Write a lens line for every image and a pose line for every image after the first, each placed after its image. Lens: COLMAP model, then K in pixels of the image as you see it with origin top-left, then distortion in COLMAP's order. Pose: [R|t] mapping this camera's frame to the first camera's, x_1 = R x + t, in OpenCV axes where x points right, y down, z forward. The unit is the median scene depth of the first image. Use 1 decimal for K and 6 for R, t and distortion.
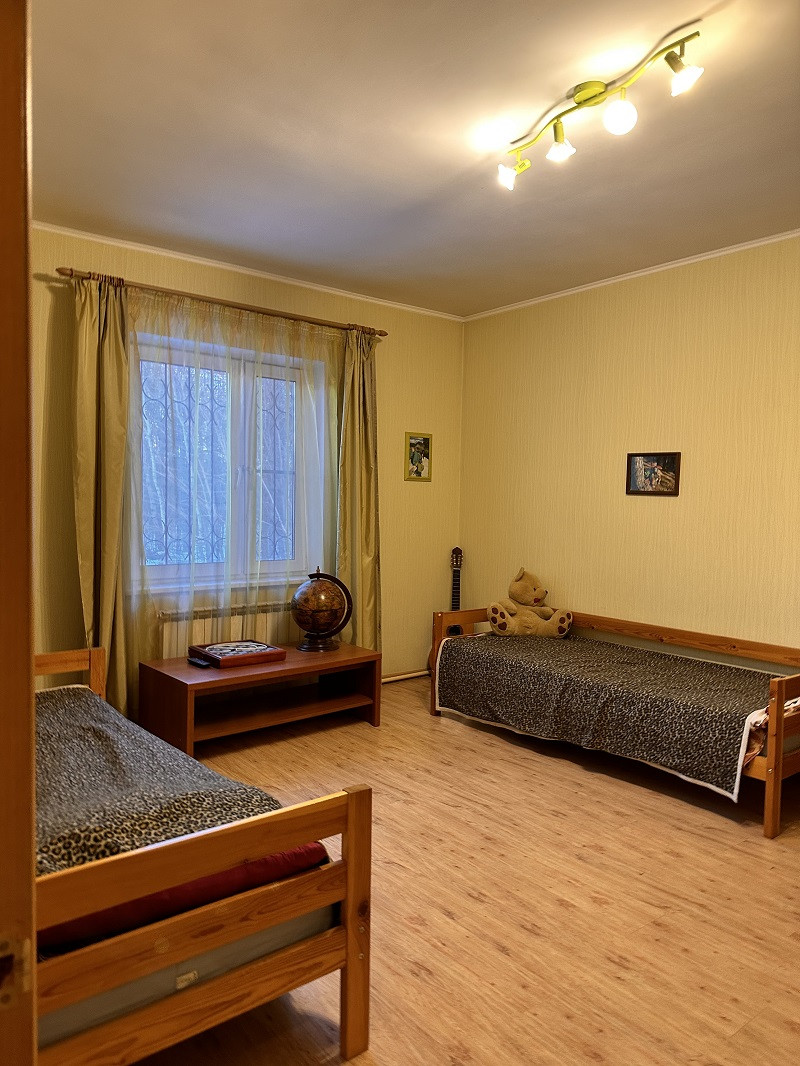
lens RADIAL K [[745.5, 0, 398.4], [0, 745.5, 534.7], [0, 0, 1]] dist [0.096634, -0.133092]
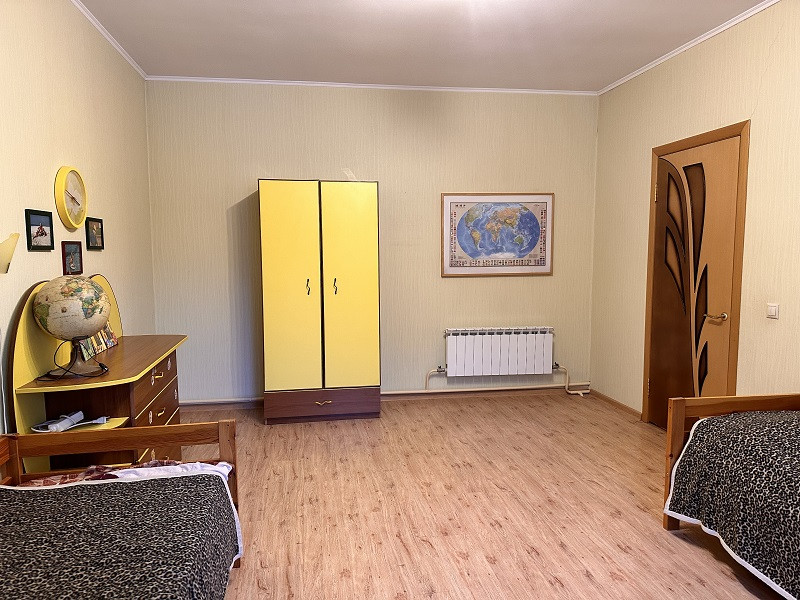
lens RADIAL K [[559.5, 0, 401.3], [0, 559.5, 303.4], [0, 0, 1]] dist [0.096634, -0.133092]
pose [[-0.875718, -0.058740, 0.479237, -0.090154], [0.009123, 0.990382, 0.138062, -0.091477], [-0.482737, 0.125275, -0.866759, 1.934265]]
